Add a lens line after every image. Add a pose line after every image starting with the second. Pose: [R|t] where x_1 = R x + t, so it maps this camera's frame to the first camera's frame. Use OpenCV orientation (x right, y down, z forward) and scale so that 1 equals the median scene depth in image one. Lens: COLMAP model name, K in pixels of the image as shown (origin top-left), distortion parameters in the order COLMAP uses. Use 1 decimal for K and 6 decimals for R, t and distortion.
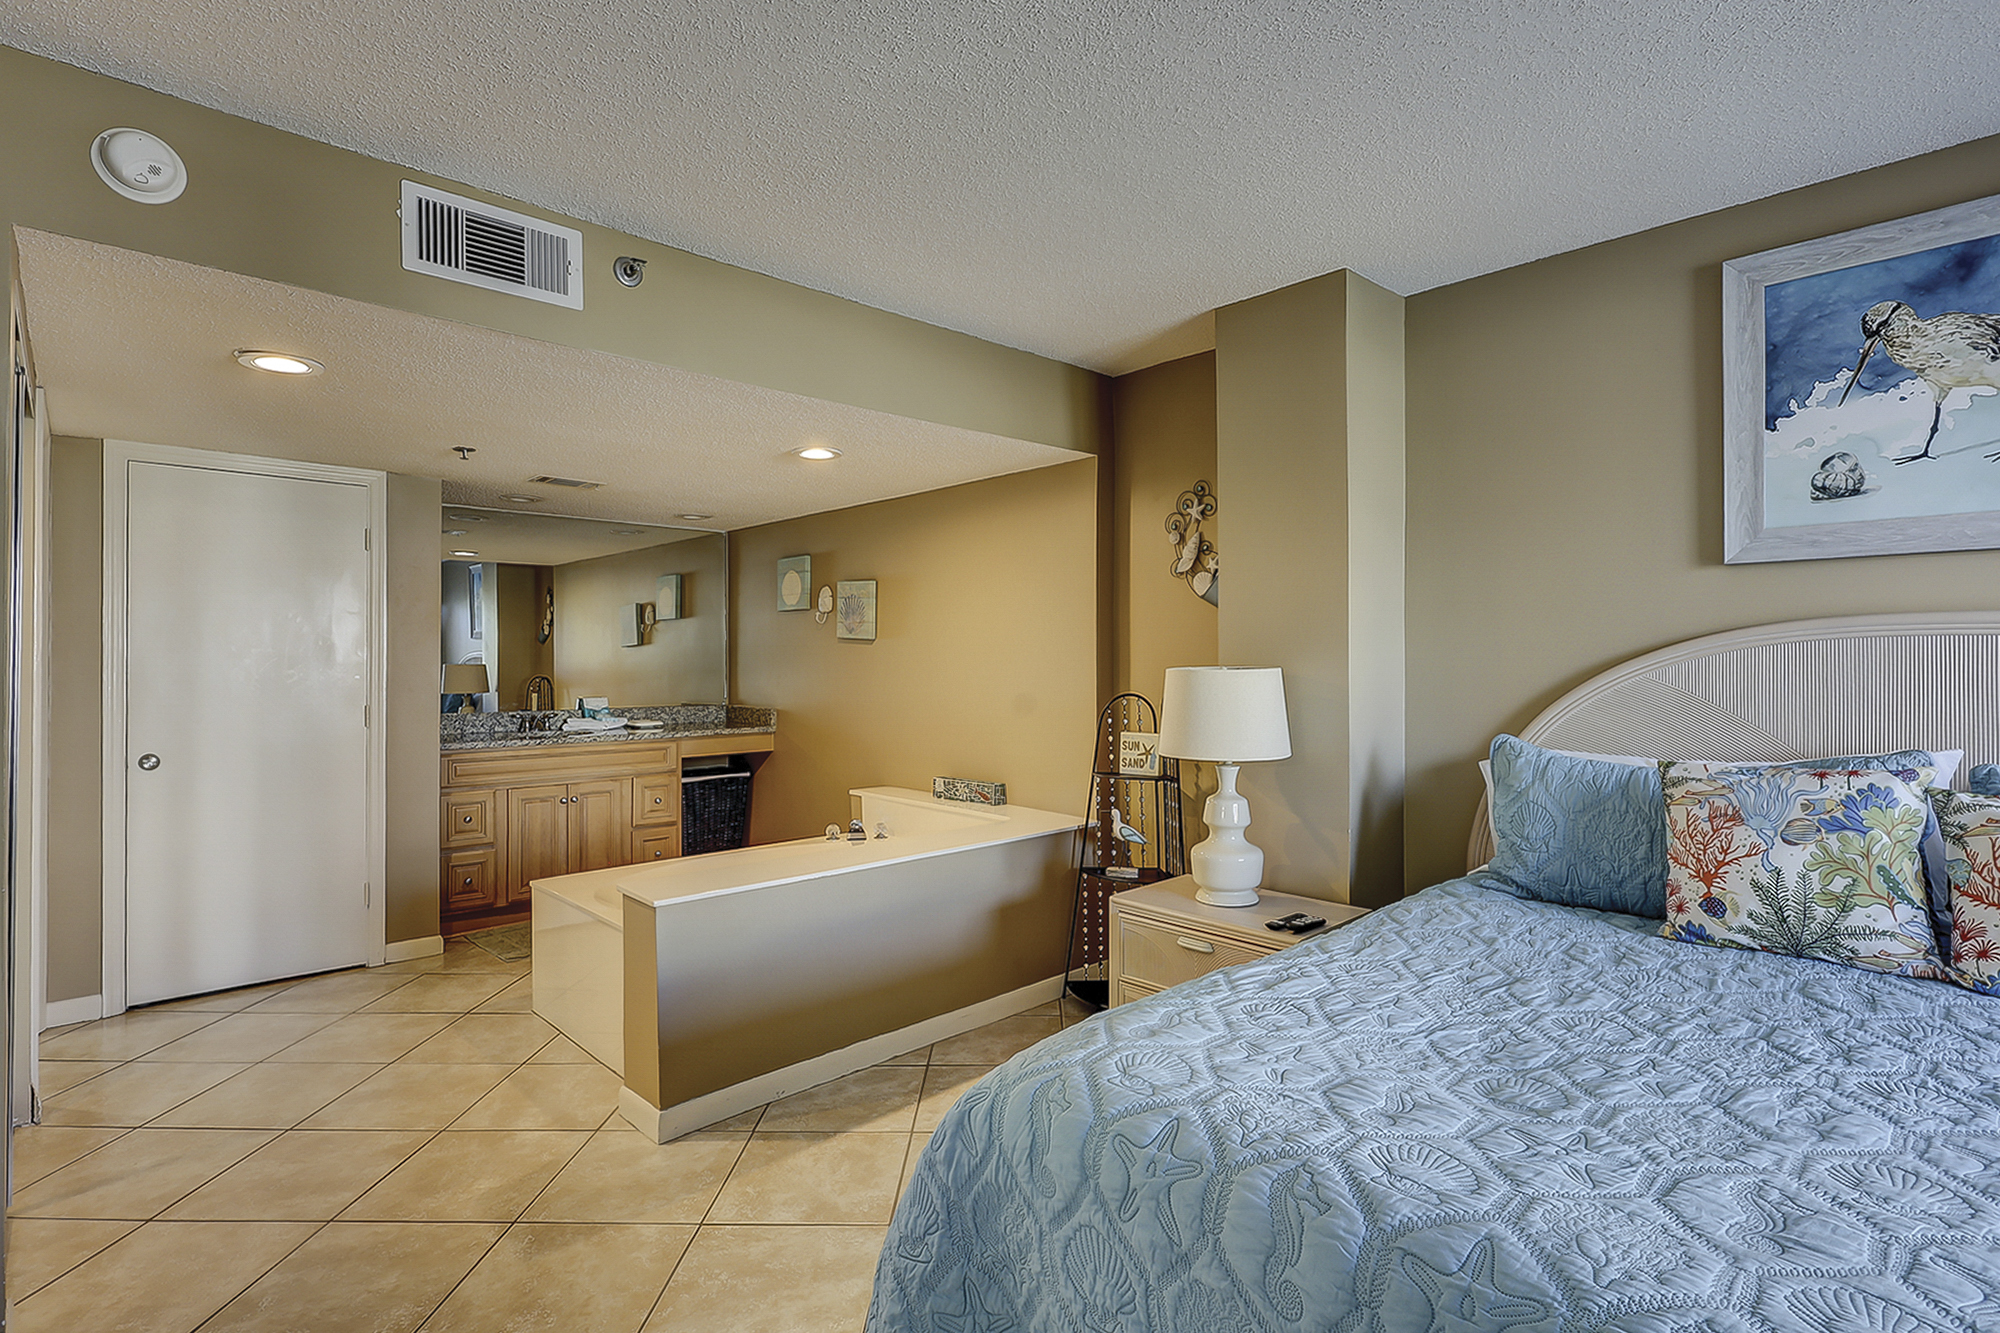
lens RADIAL K [[979.6, 0, 994.1], [0, 979.6, 657.7], [0, 0, 1]] dist [-0.001893, 0.000322]
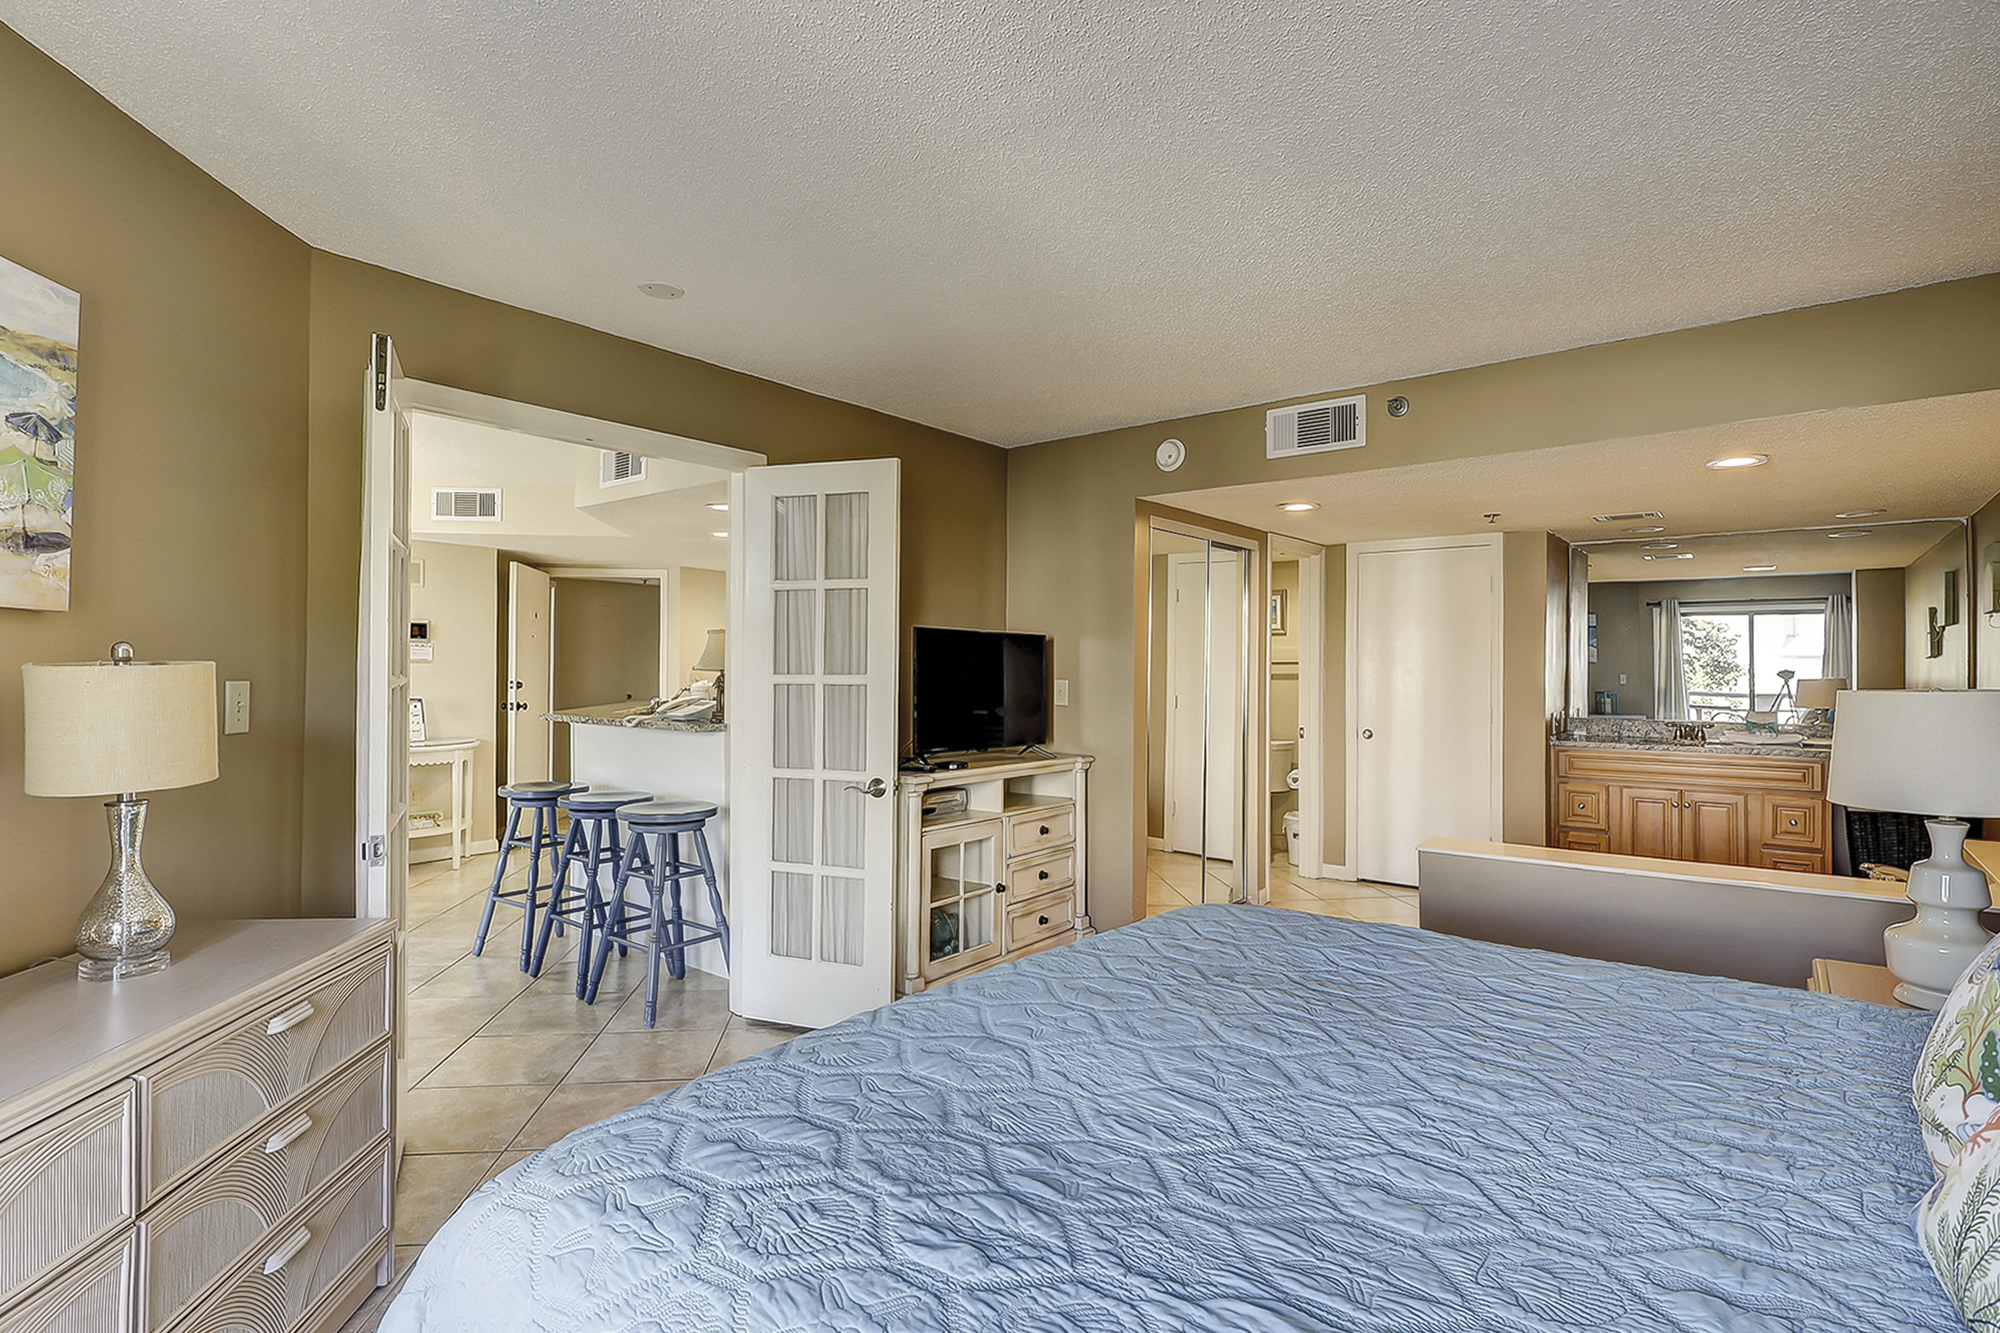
lens RADIAL K [[973.3, 0, 1002.9], [0, 973.3, 644.0], [0, 0, 1]] dist [-0.002959, 0.000645]
pose [[0.147349, -0.023880, -0.988796, 1.077242], [-0.000655, 0.999706, -0.024241, -0.007626], [0.989084, 0.004219, 0.147290, 0.235854]]
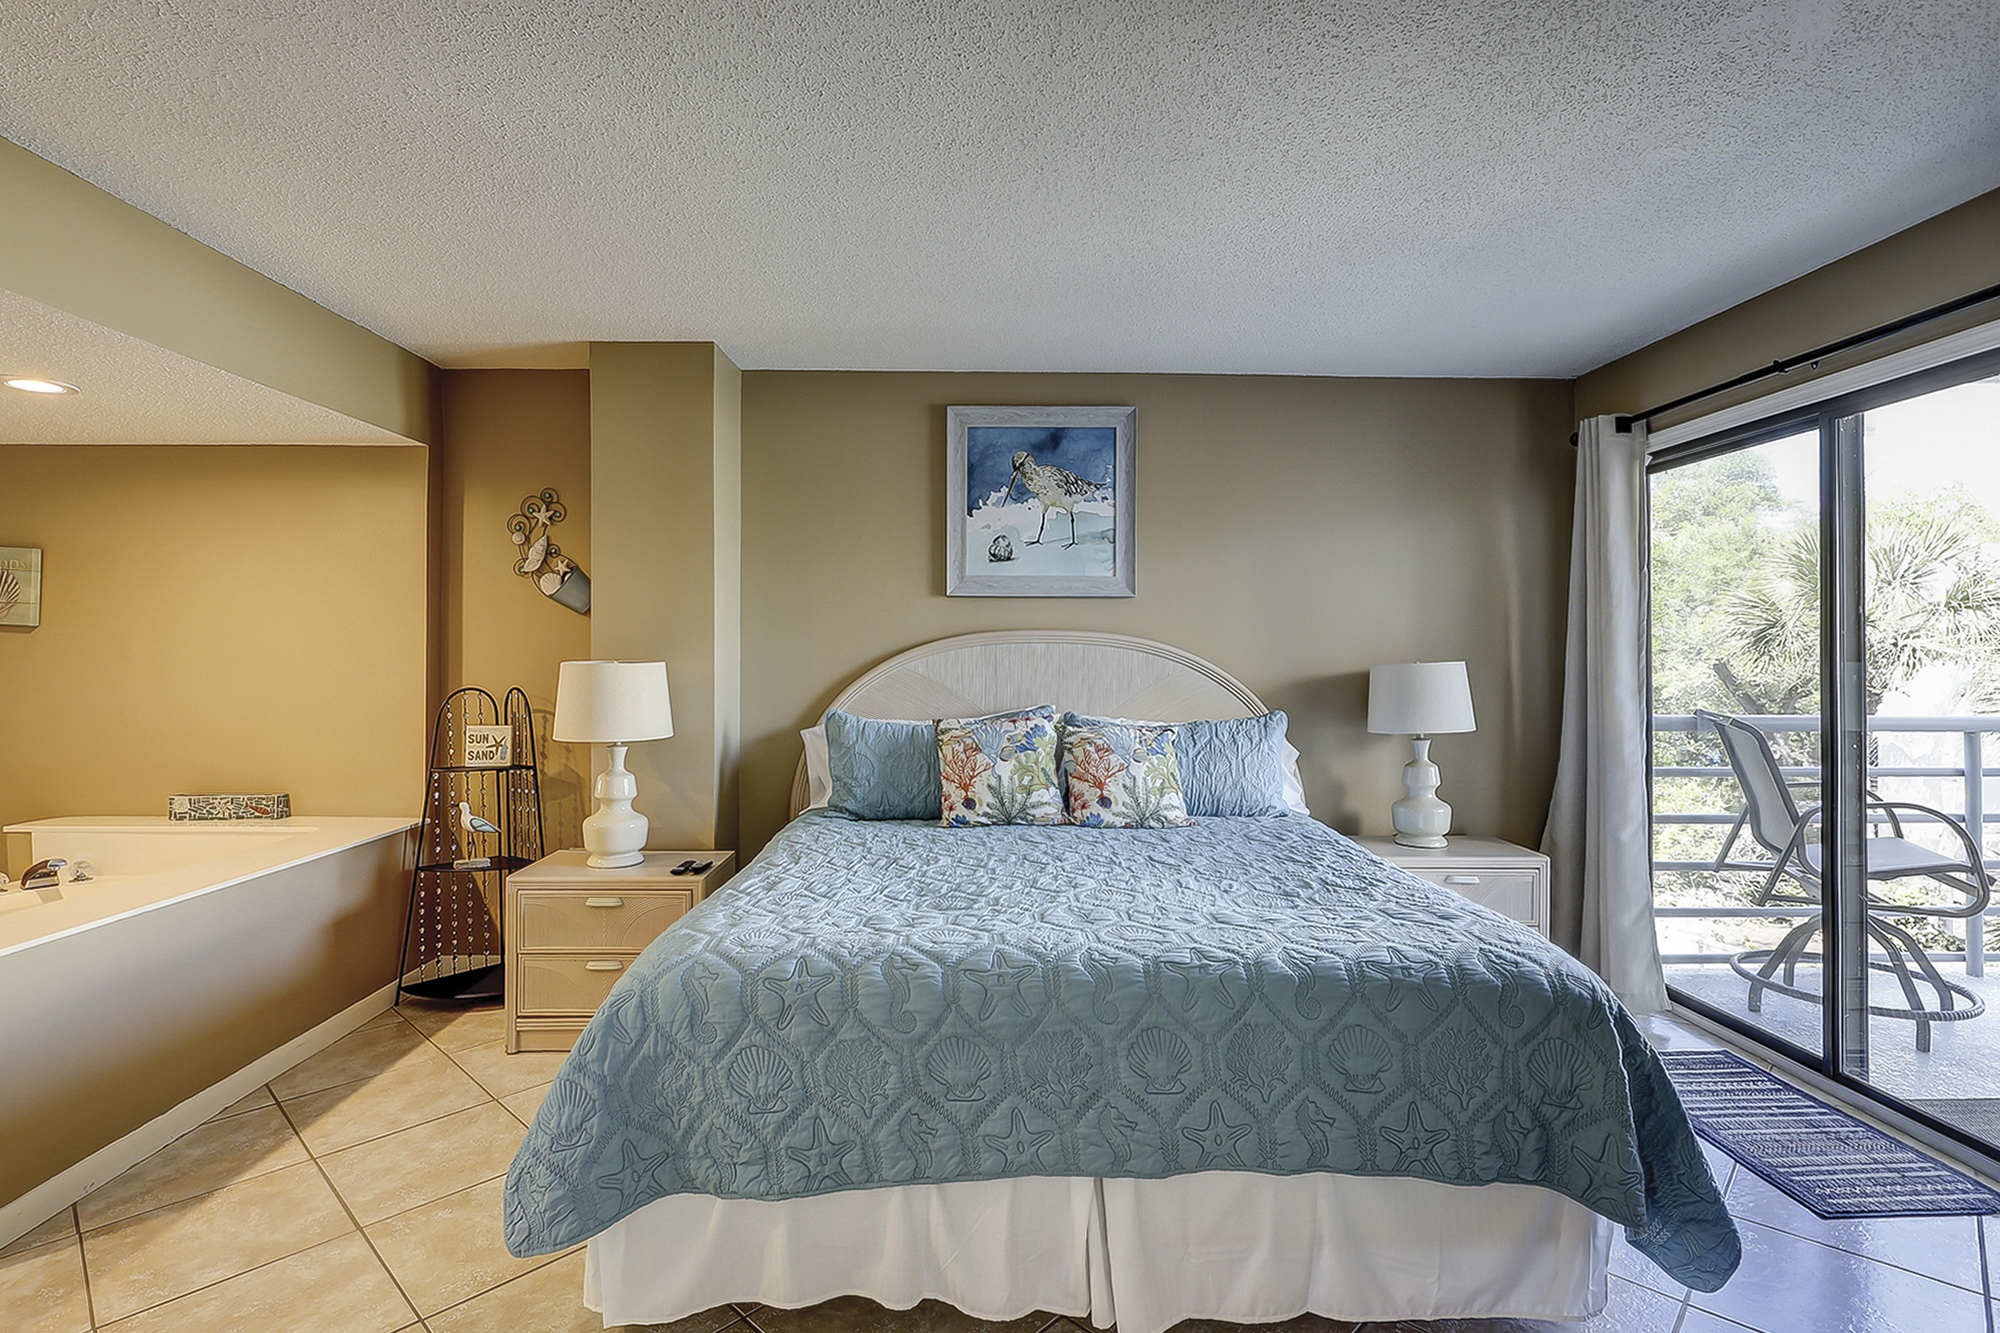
lens RADIAL K [[973.3, 0, 1002.9], [0, 973.3, 644.0], [0, 0, 1]] dist [-0.002959, 0.000645]
pose [[0.664762, 0.012489, 0.746950, -0.398731], [-0.004549, 0.999909, -0.012671, 0.002384], [-0.747041, 0.005025, 0.664759, -0.127089]]
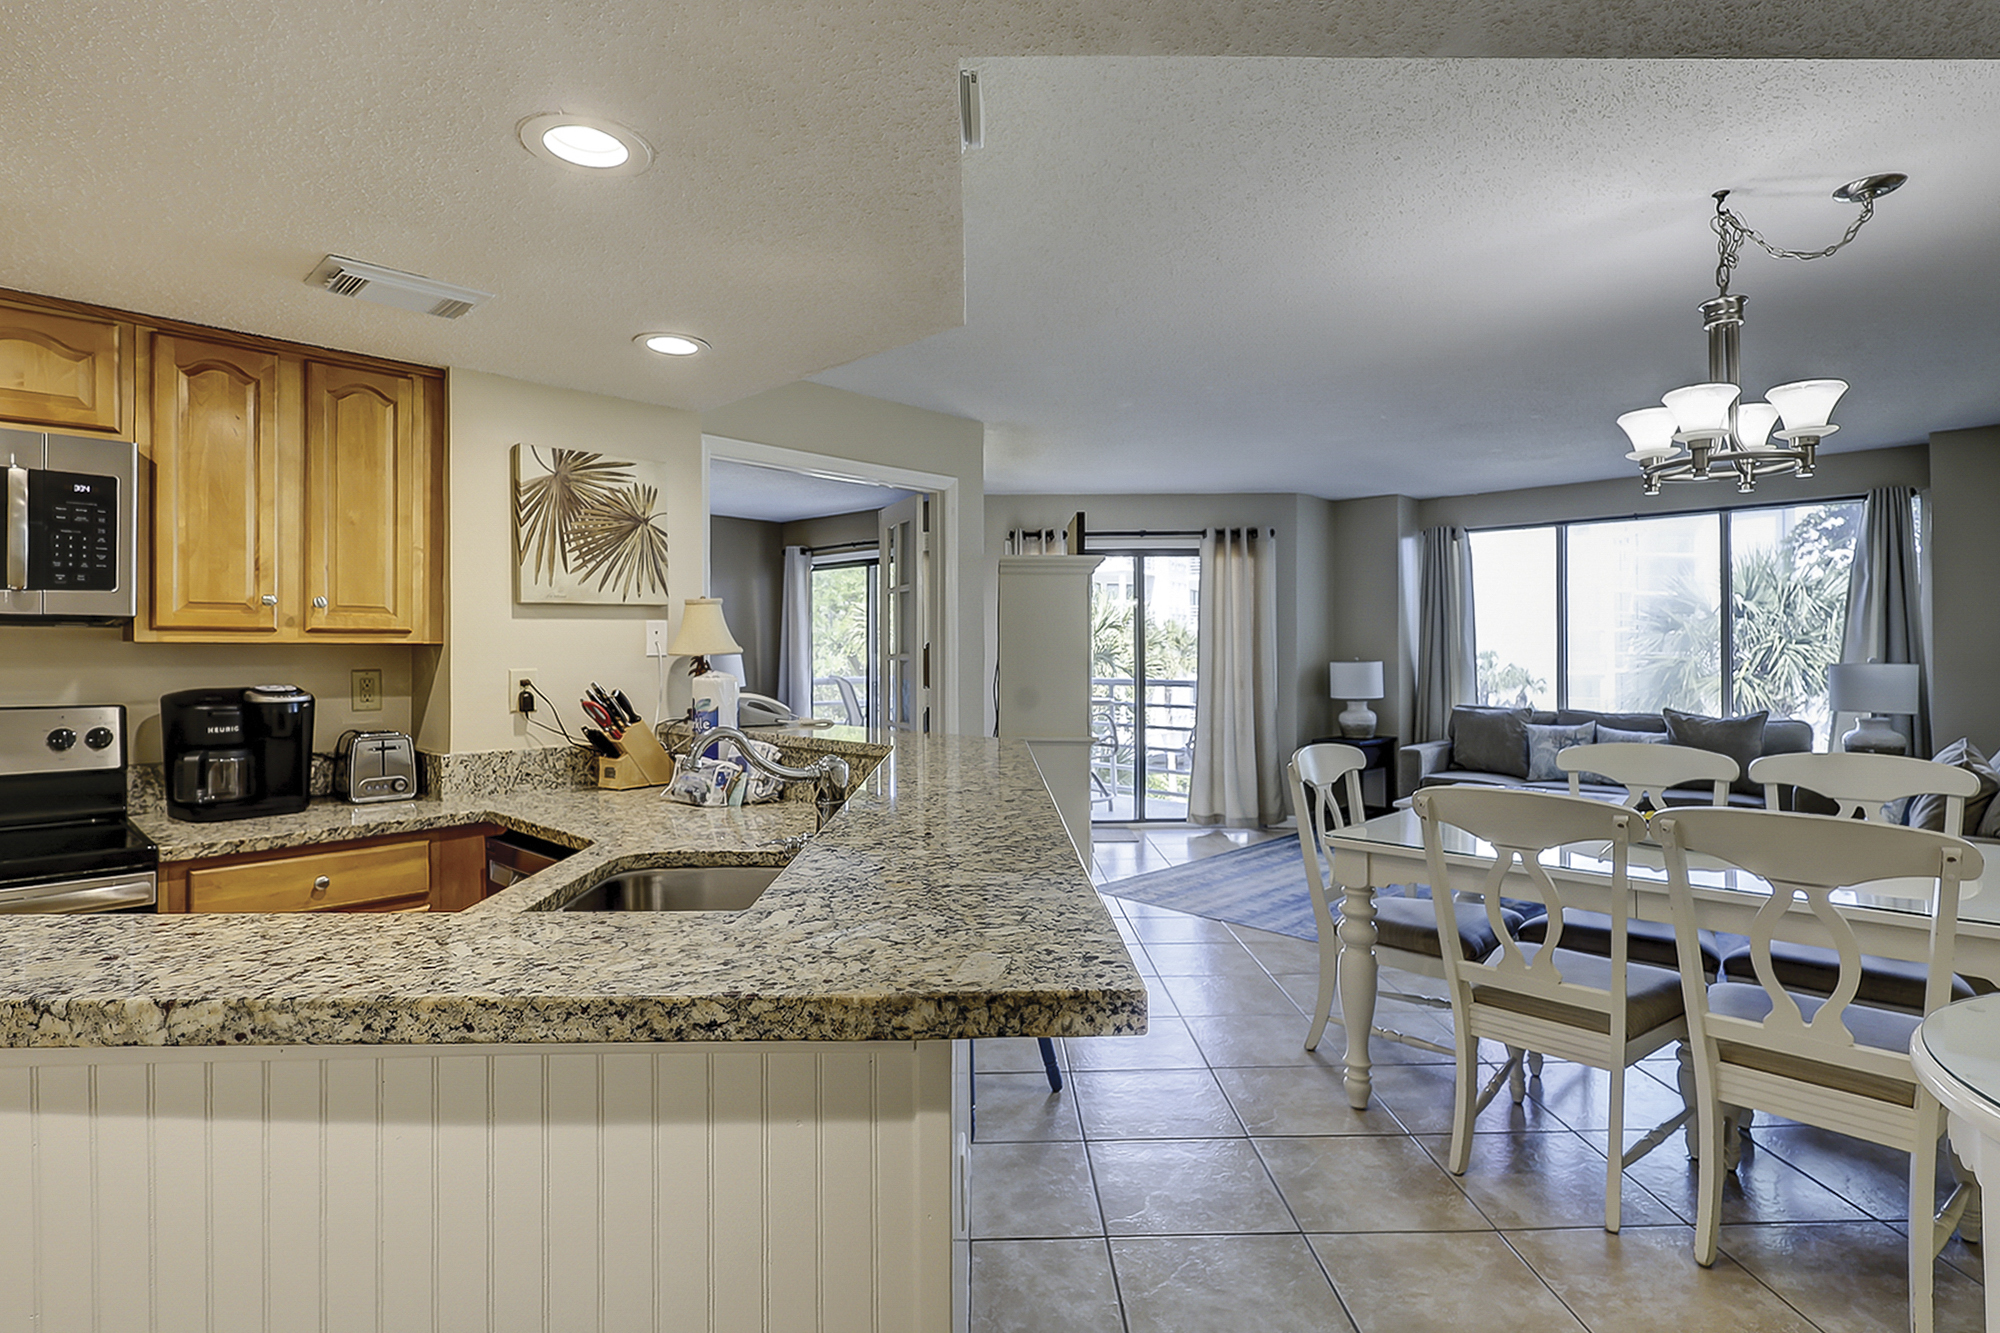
lens RADIAL K [[973.3, 0, 1002.9], [0, 973.3, 644.0], [0, 0, 1]] dist [-0.002959, 0.000645]
pose [[-0.052534, -0.003006, 0.998615, -1.634765], [0.003698, 0.999988, 0.003204, -0.023257], [-0.998612, 0.003861, -0.052522, -0.302054]]
